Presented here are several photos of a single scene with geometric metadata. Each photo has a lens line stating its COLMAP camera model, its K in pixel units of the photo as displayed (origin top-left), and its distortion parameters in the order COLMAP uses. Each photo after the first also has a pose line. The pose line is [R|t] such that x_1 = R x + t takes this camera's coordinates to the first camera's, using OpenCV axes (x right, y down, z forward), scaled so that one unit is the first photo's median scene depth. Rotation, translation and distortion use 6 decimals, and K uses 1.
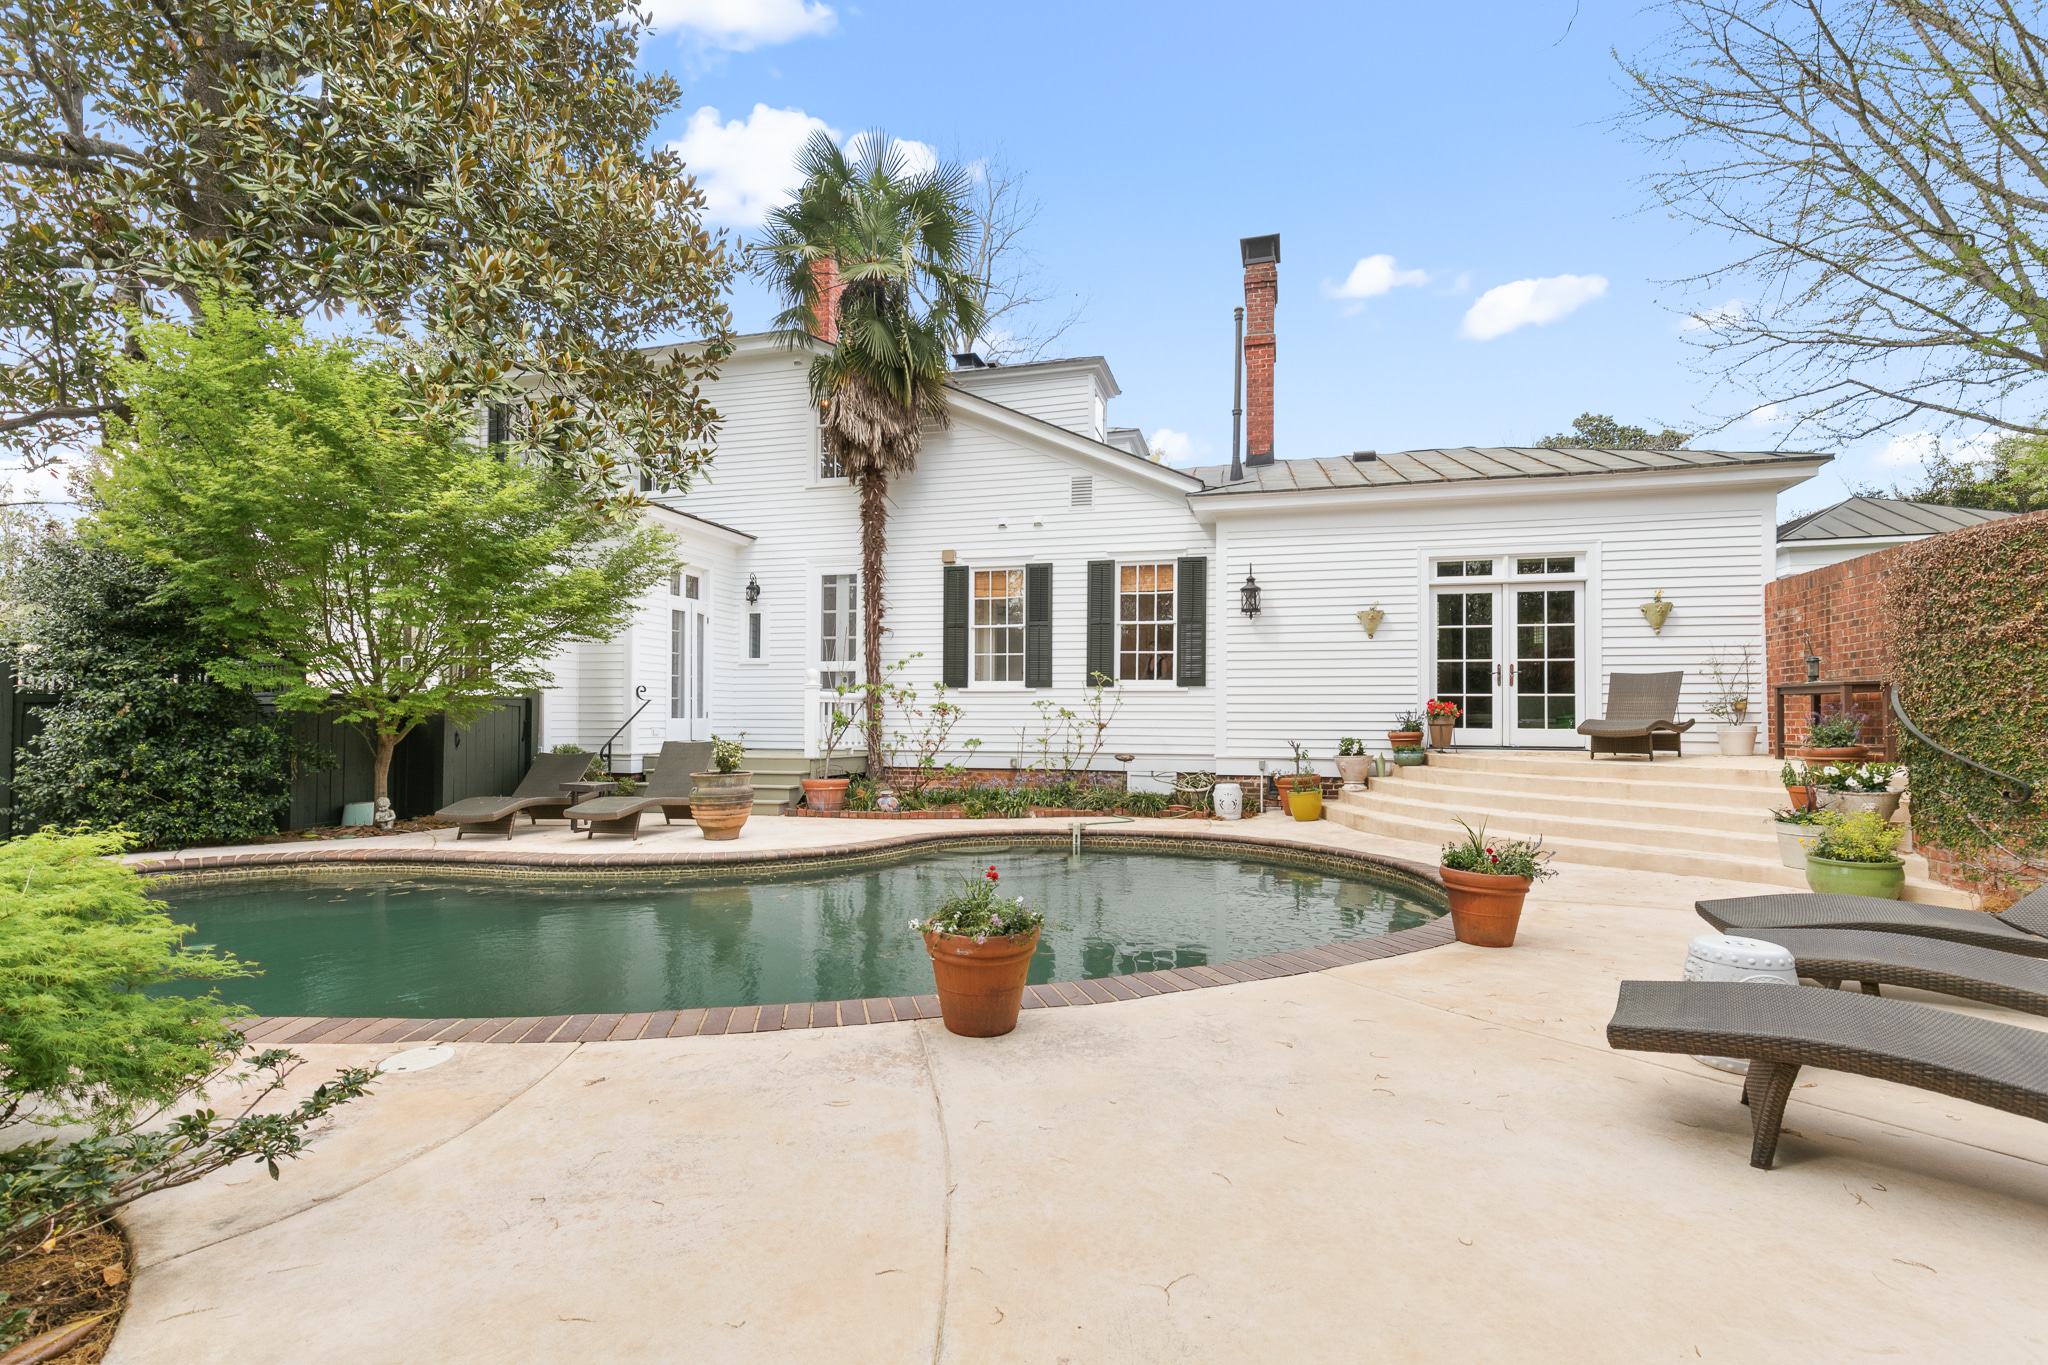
lens RADIAL K [[911.8, 0, 1025.2], [0, 911.8, 710.4], [0, 0, 1]] dist [-0.001097, -0.000057]
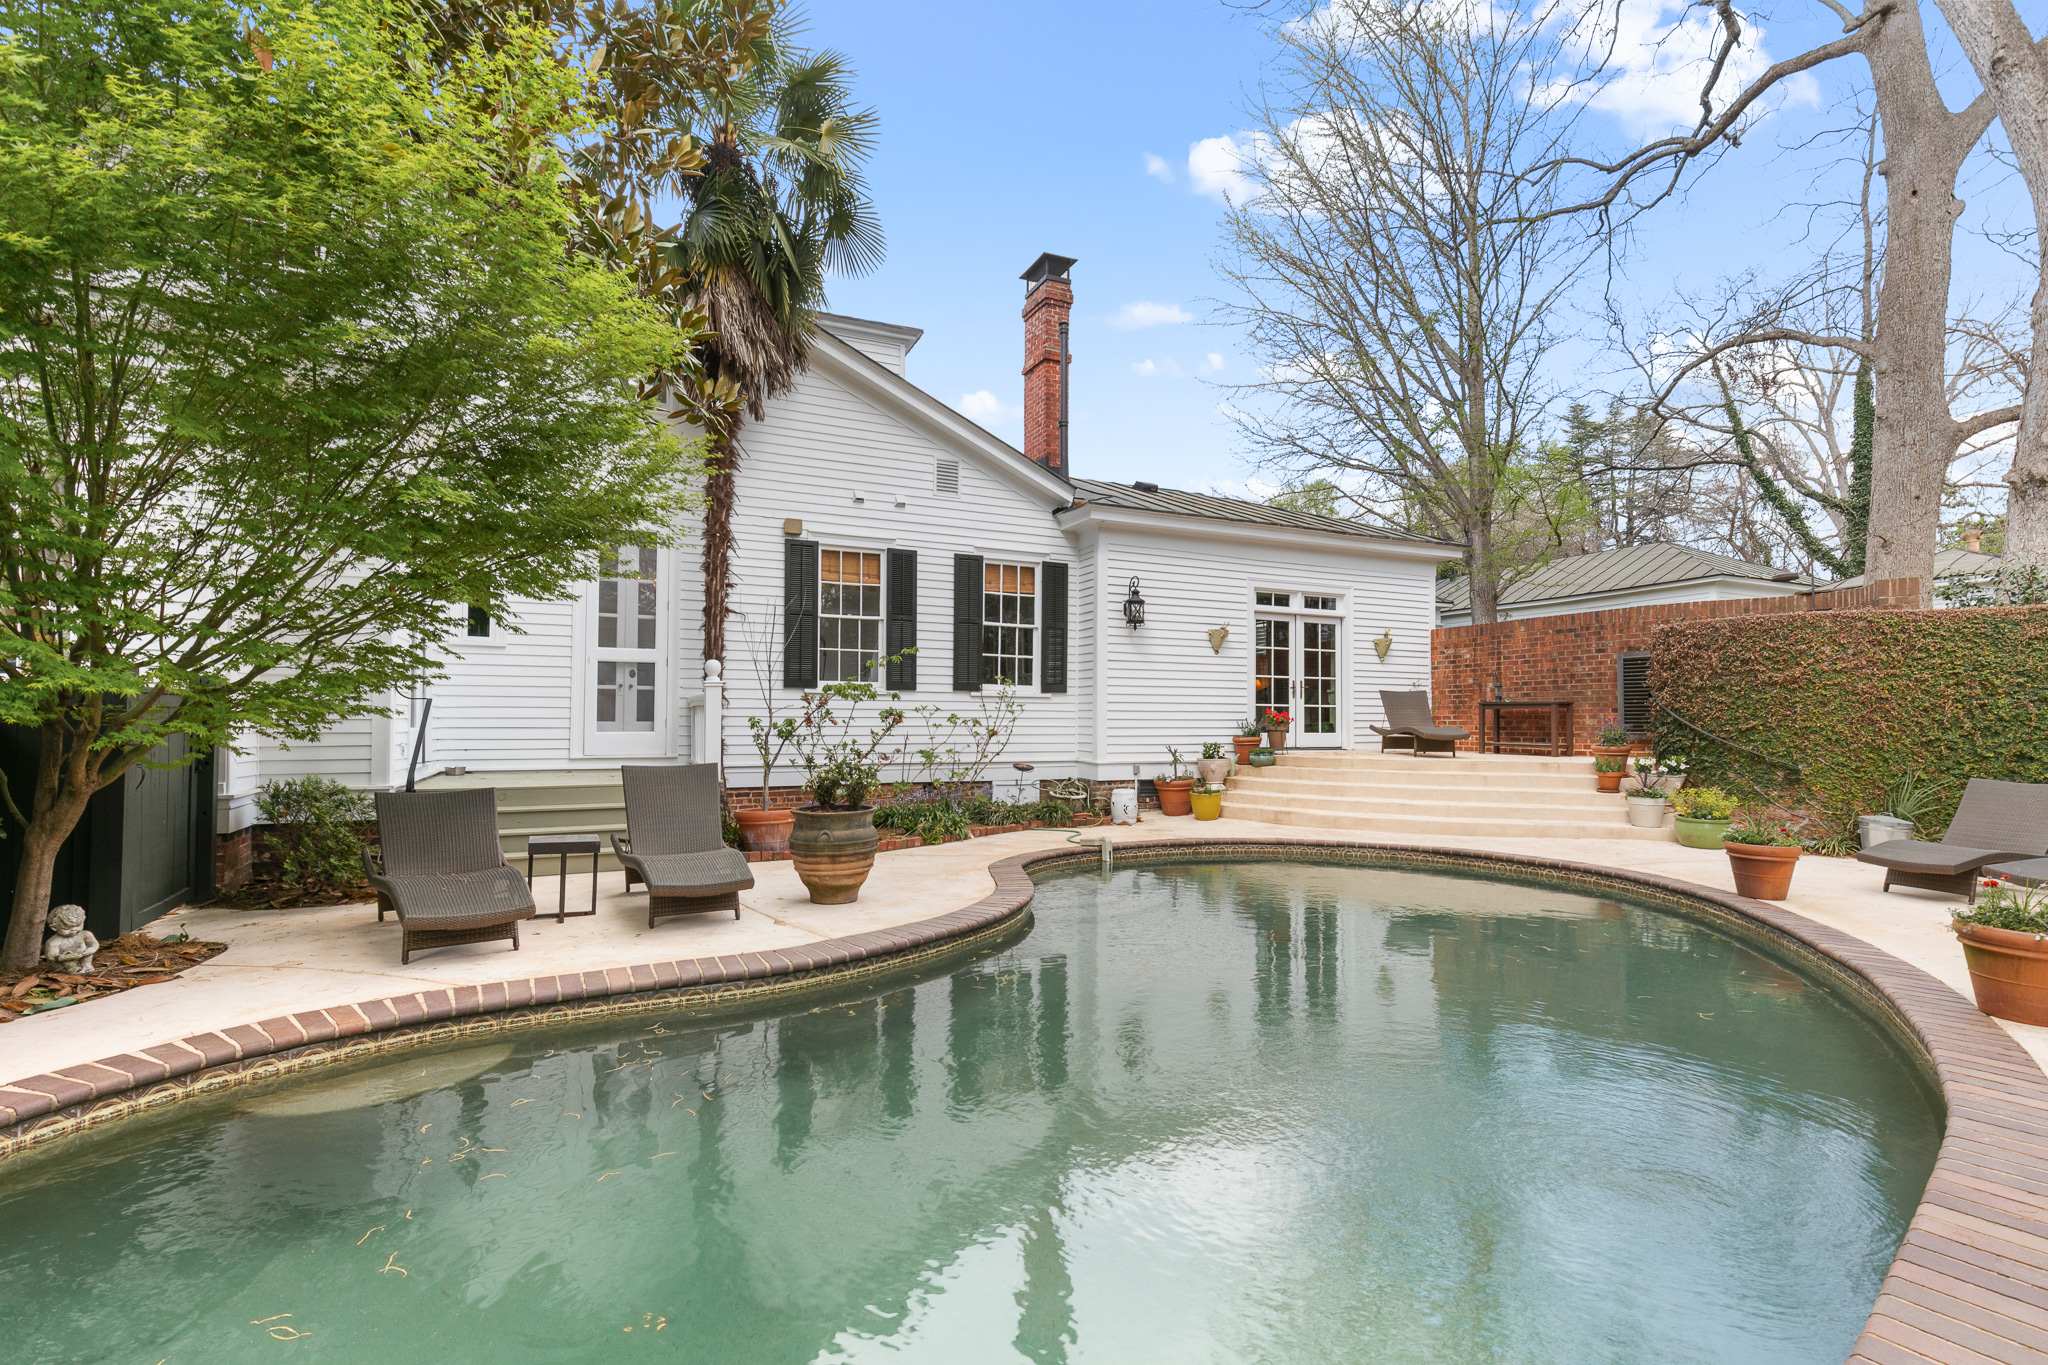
lens RADIAL K [[911.8, 0, 1025.2], [0, 911.8, 710.4], [0, 0, 1]] dist [-0.001097, -0.000057]
pose [[0.773475, 0.007051, 0.633788, -0.476063], [-0.007901, 0.999968, -0.001482, -0.005319], [-0.633777, -0.003861, 0.773506, 0.254776]]
